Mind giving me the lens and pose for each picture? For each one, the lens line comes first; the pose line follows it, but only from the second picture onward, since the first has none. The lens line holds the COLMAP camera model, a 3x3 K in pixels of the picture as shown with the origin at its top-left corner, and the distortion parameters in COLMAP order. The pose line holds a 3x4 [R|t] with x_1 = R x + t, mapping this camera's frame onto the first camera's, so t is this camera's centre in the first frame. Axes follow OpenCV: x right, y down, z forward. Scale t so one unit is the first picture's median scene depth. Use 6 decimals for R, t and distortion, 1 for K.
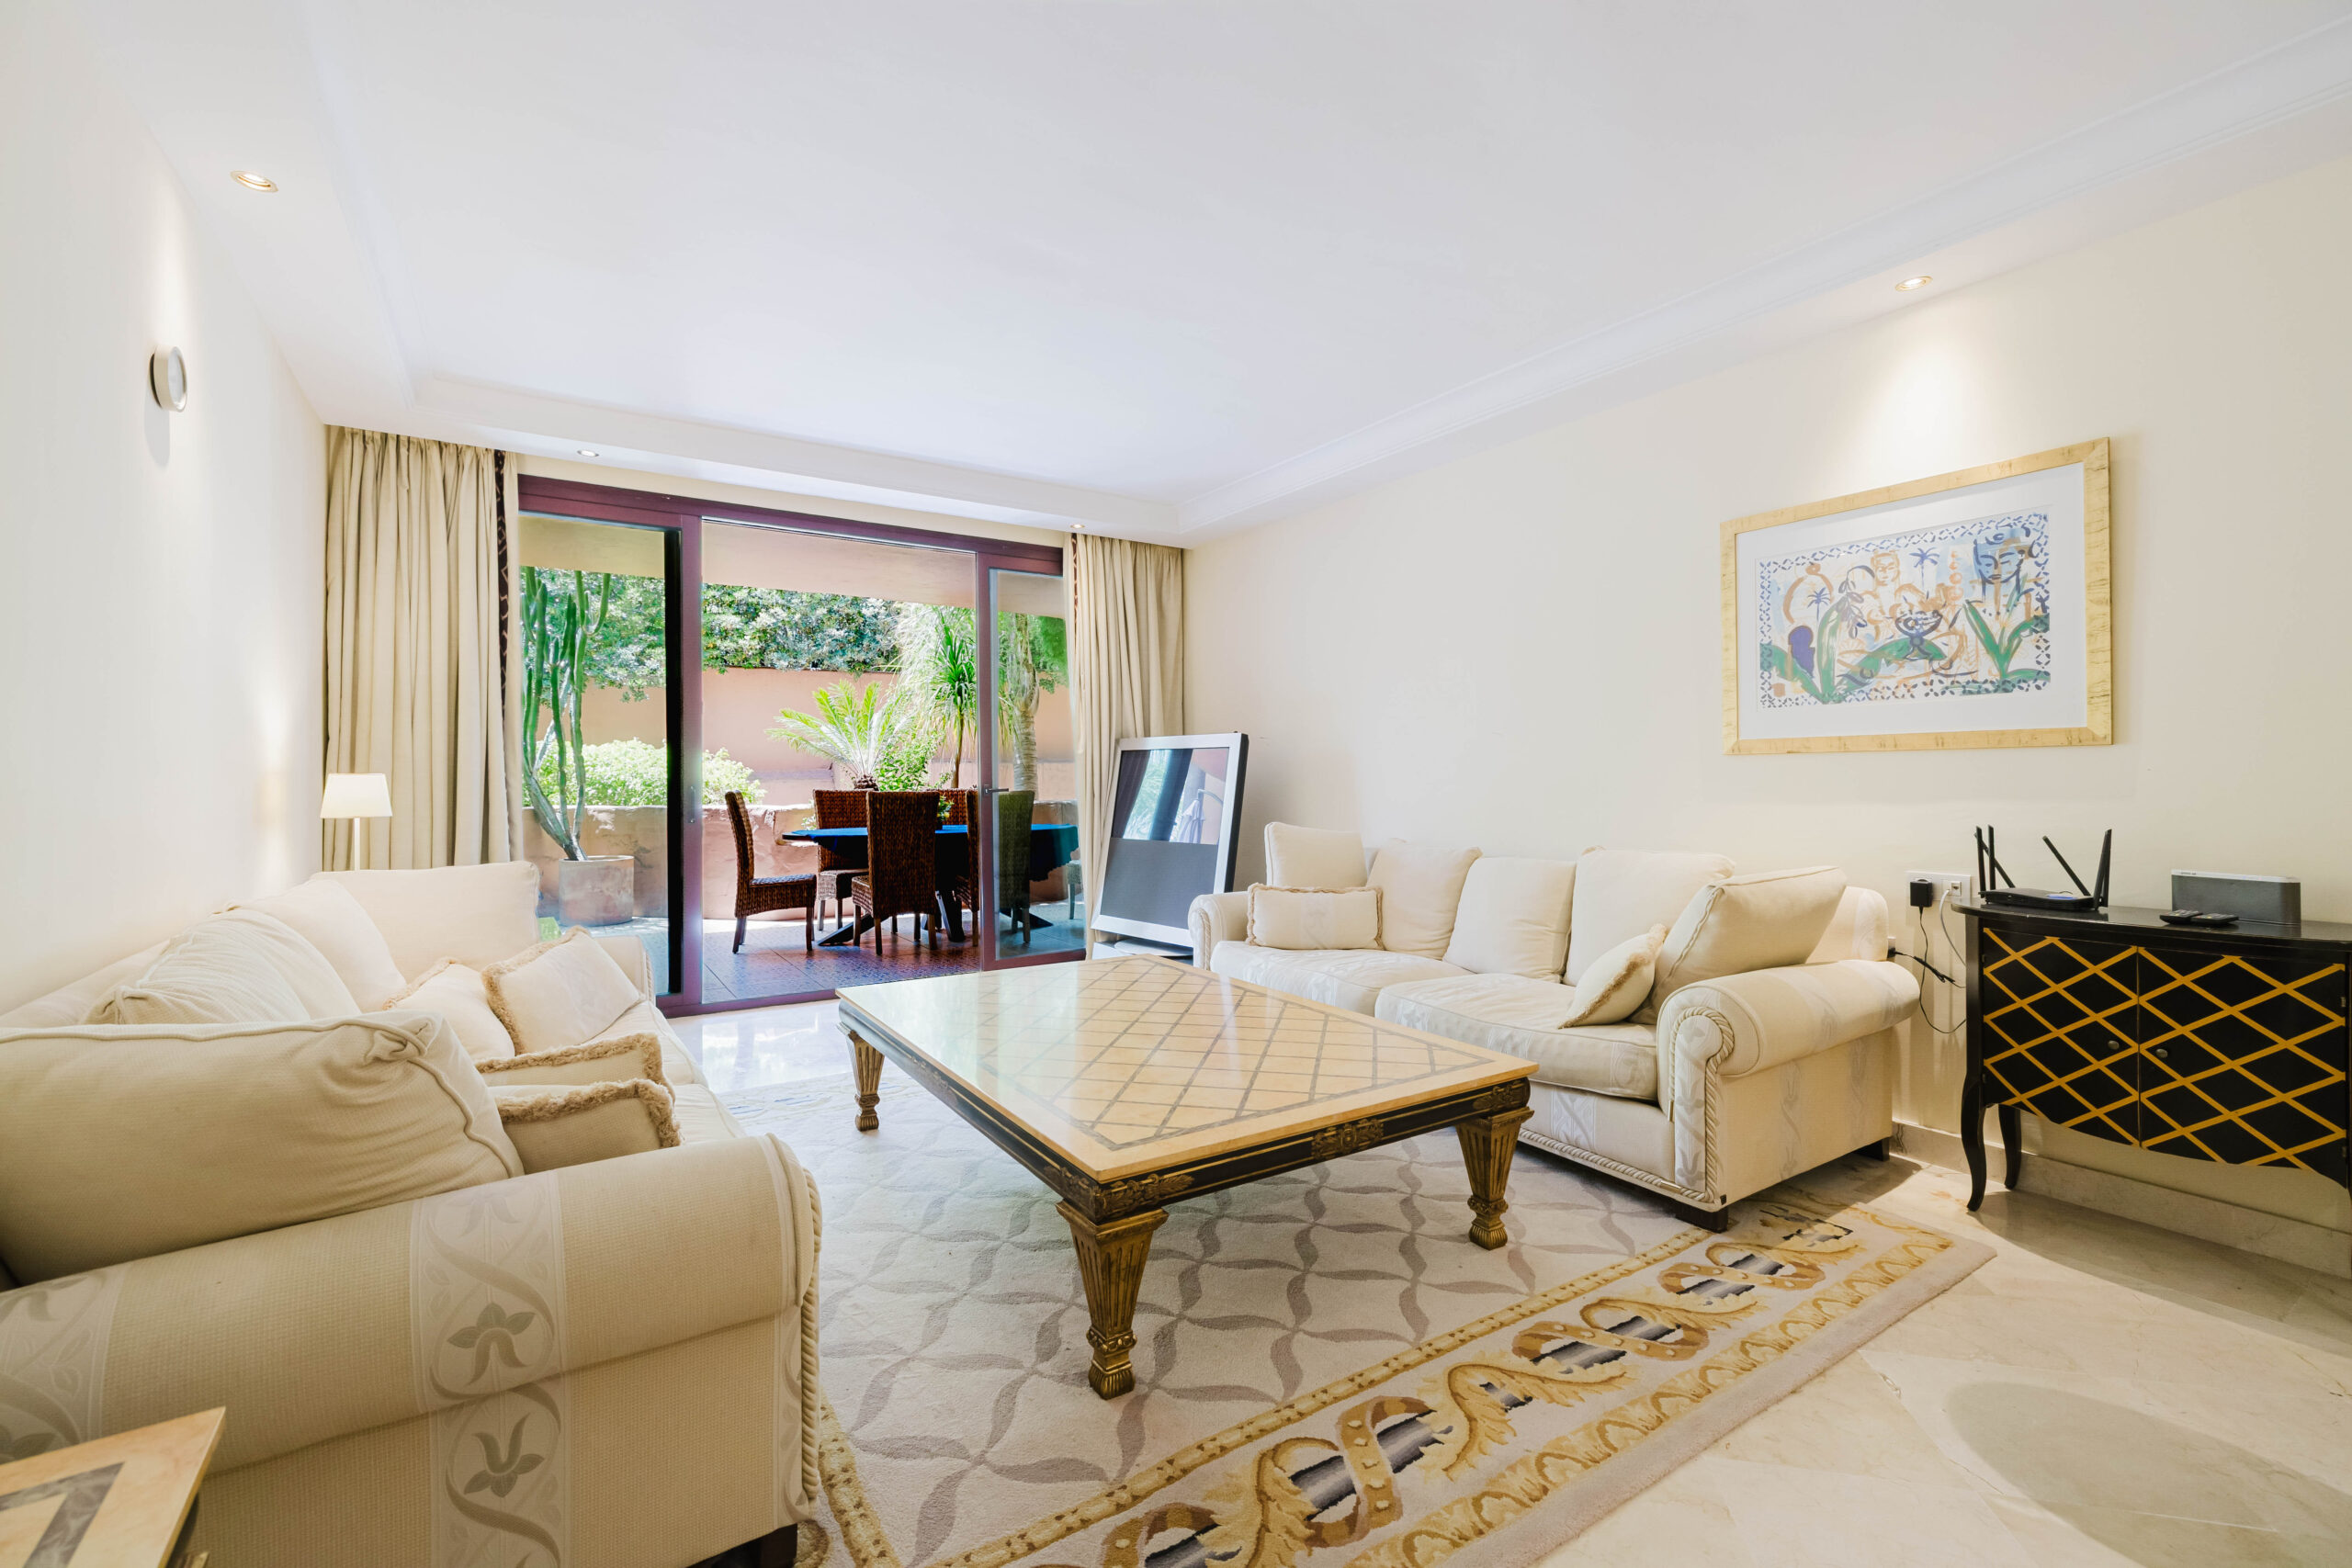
lens RADIAL K [[993.6, 0, 1167.4], [0, 993.6, 777.6], [0, 0, 1]] dist [0.002309, -0.000102]
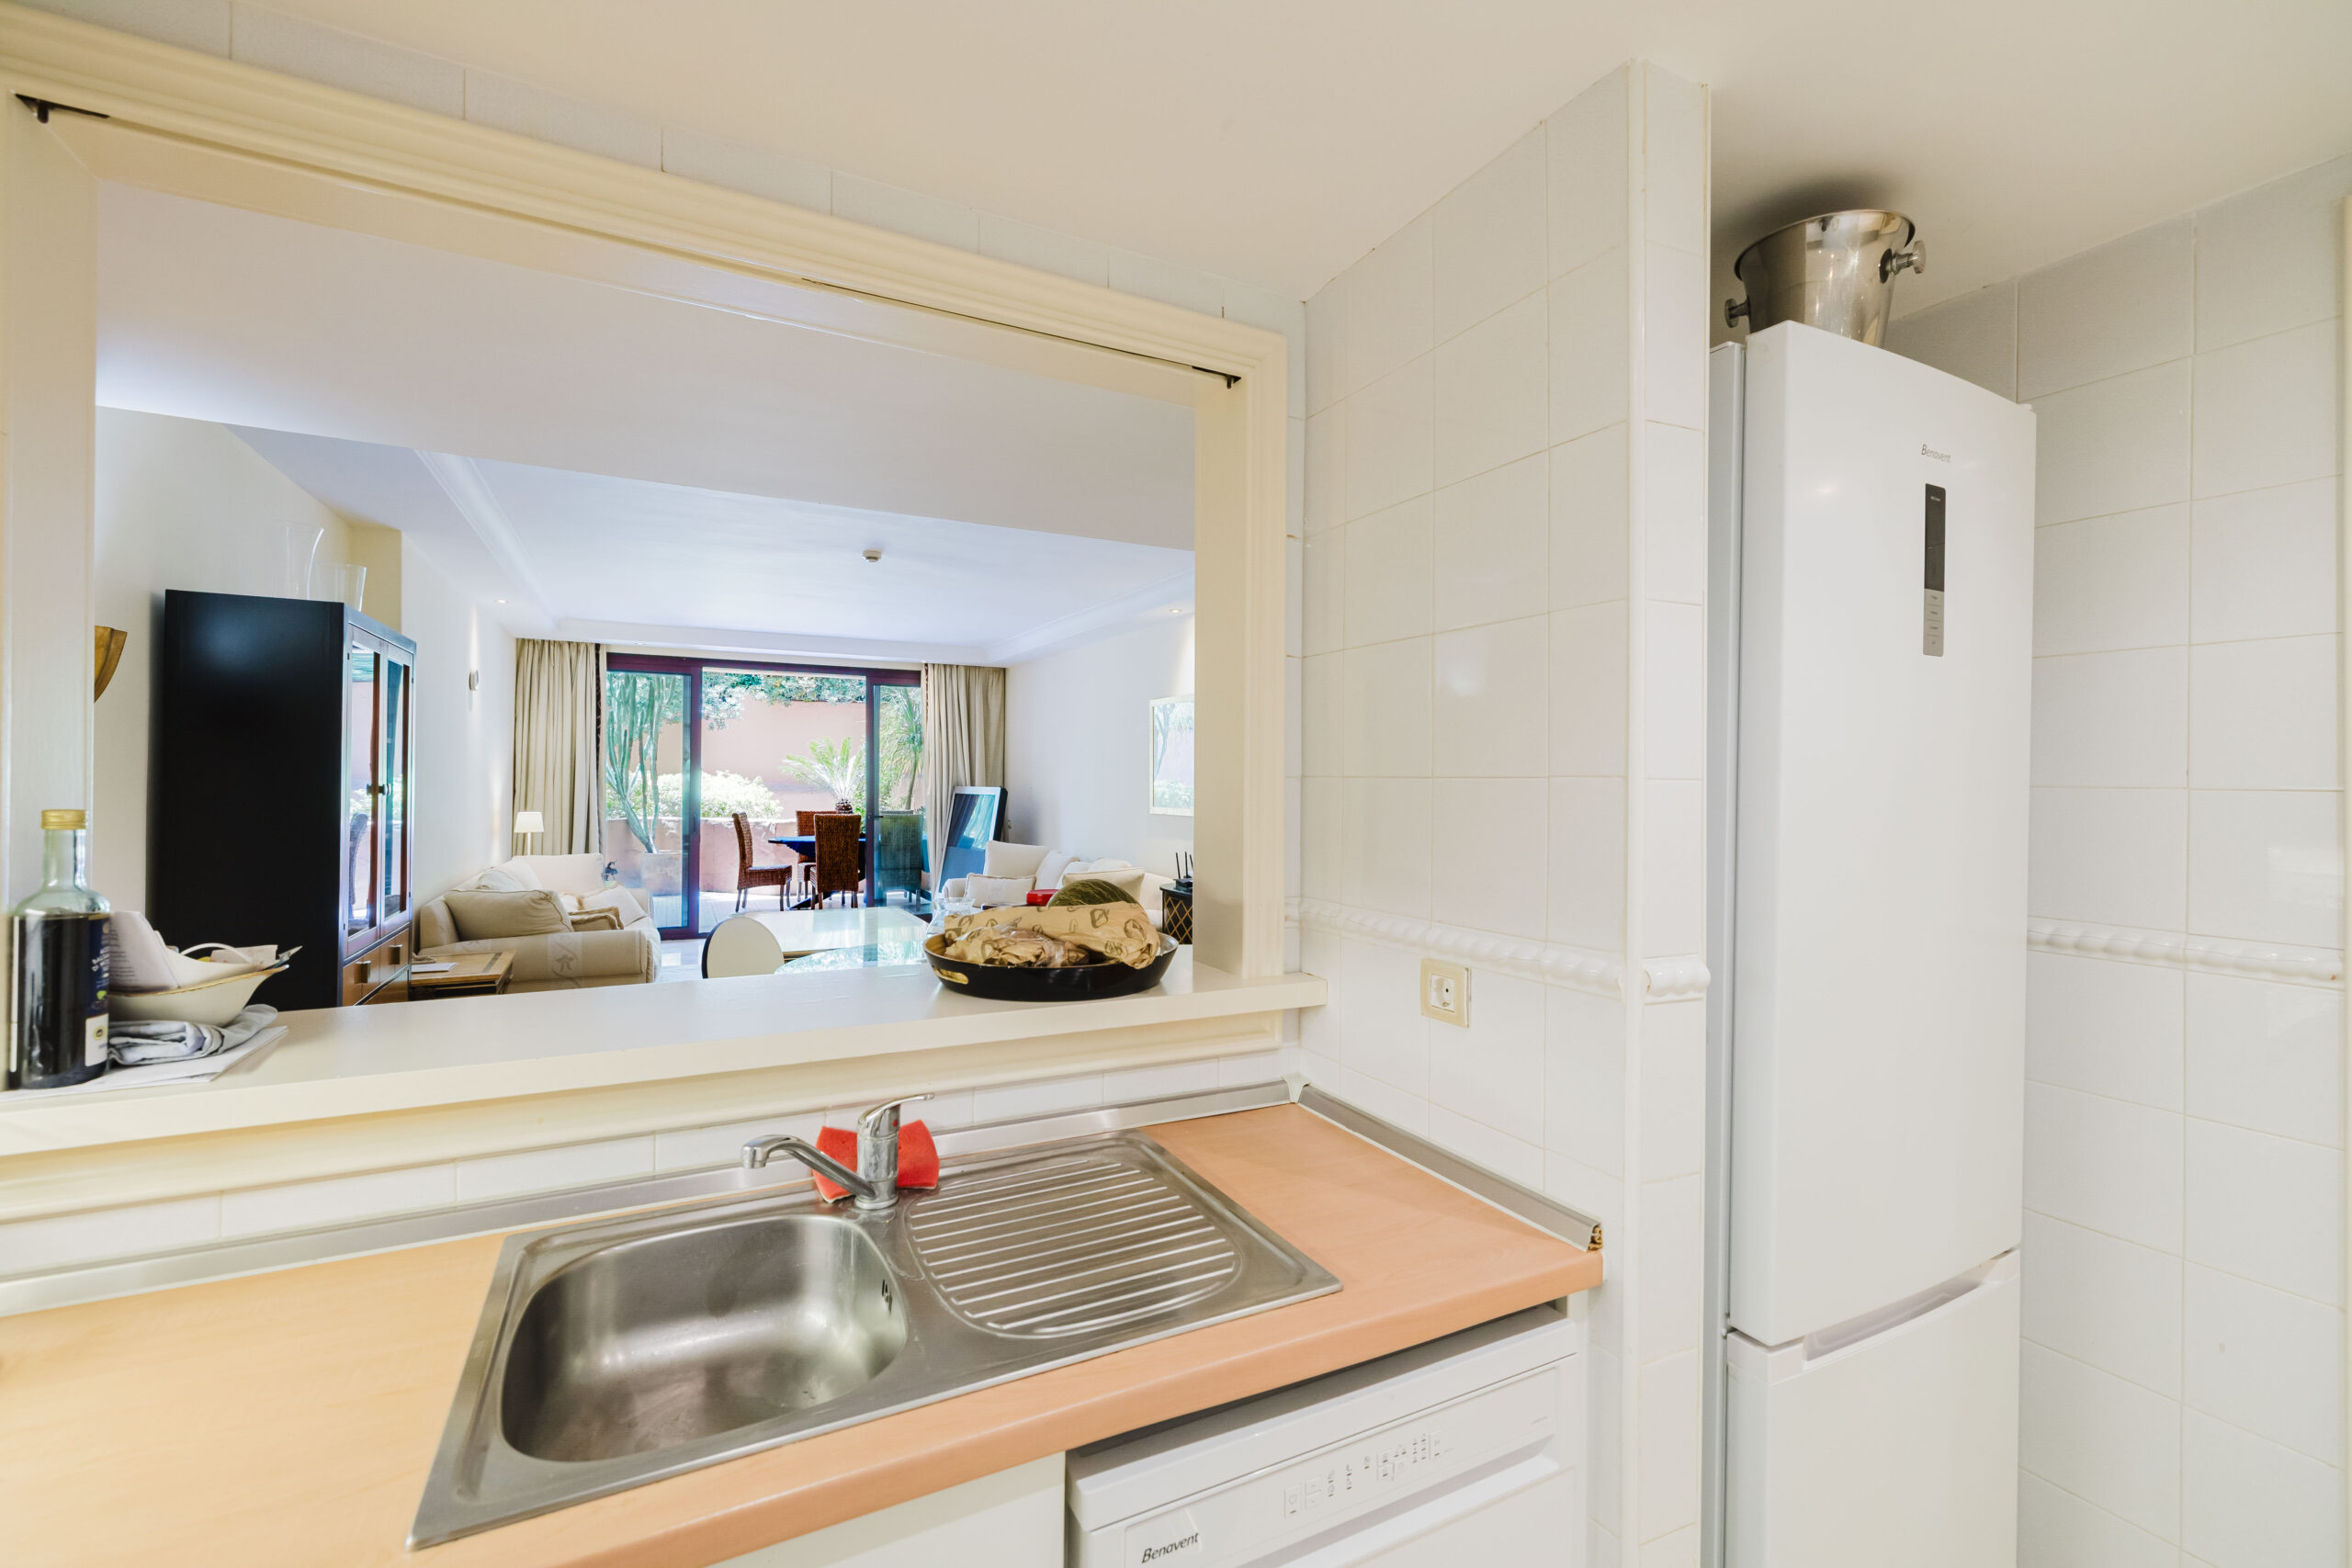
lens RADIAL K [[992.8, 0, 1173.0], [0, 992.8, 778.4], [0, 0, 1]] dist [0.002978, 0.000315]
pose [[0.995442, 0.015978, -0.094025, 0.652233], [-0.016224, 0.999867, -0.001851, -0.077472], [0.093983, 0.003368, 0.995568, -0.850603]]
